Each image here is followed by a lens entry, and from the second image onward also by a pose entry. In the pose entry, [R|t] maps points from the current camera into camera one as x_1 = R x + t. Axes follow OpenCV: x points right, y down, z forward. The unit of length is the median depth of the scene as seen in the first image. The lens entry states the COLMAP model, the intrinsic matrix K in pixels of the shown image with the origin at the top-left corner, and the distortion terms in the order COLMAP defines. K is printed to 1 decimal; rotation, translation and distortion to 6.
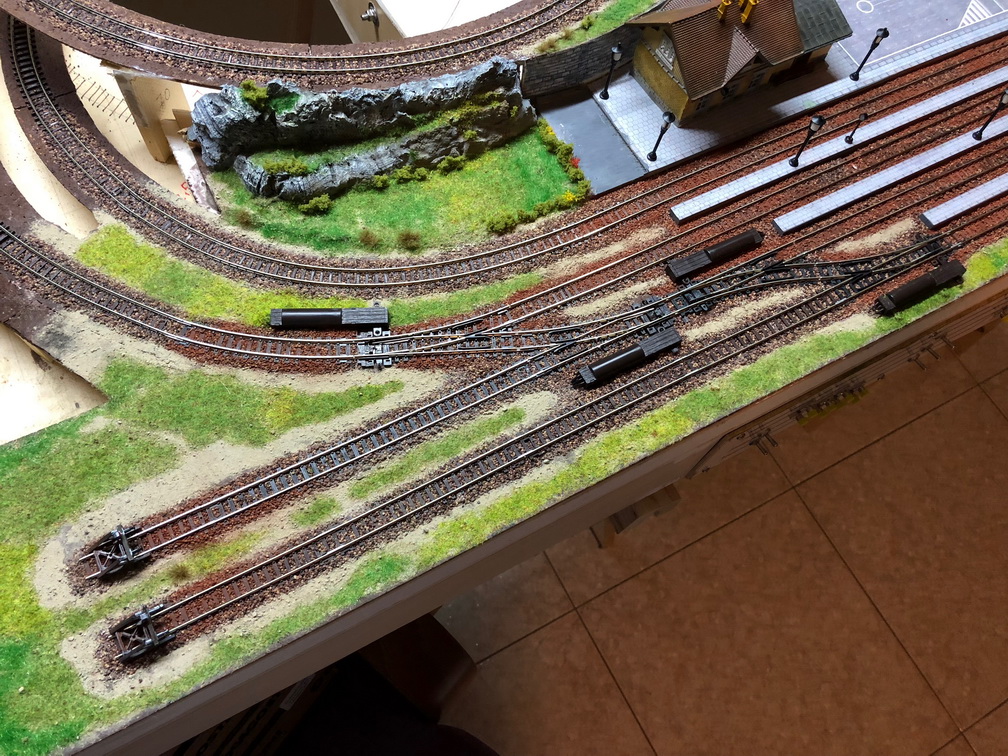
lens RADIAL K [[828.1, 0, 504.0], [0, 828.1, 378.0], [0, 0, 1]] dist [0.015909, -0.012331]
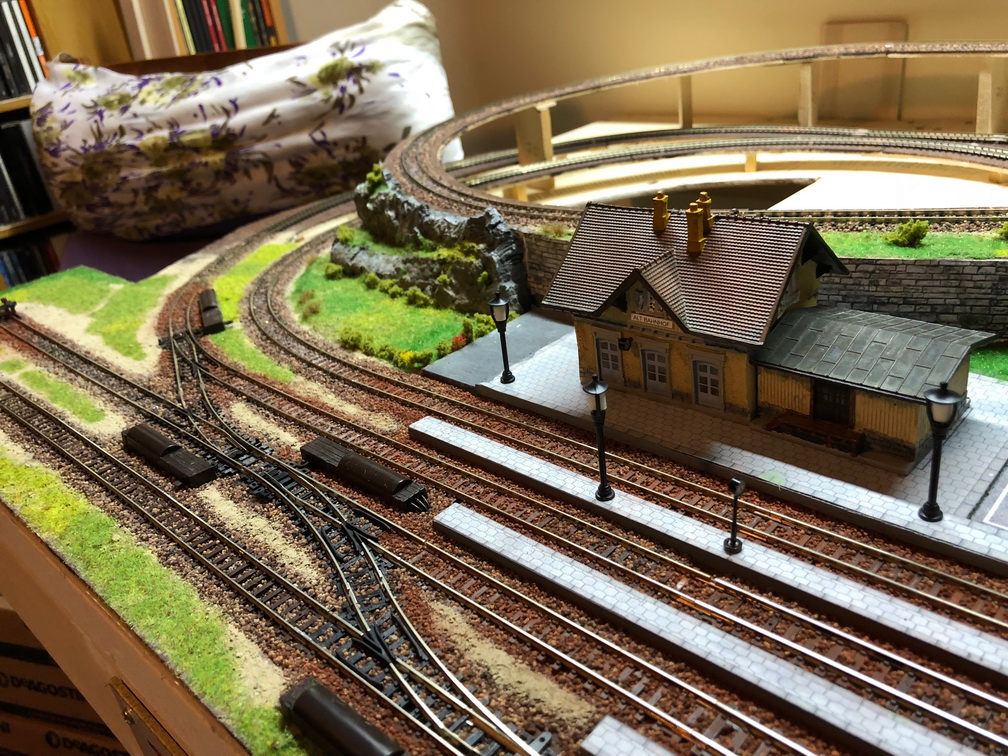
lens RADIAL K [[828.1, 0, 504.0], [0, 828.1, 378.0], [0, 0, 1]] dist [0.015909, -0.012331]
pose [[0.289187, 0.315229, -0.903881, 0.810257], [-0.789672, 0.612282, -0.039114, -0.250858], [0.541100, 0.725081, 0.425991, 0.754111]]
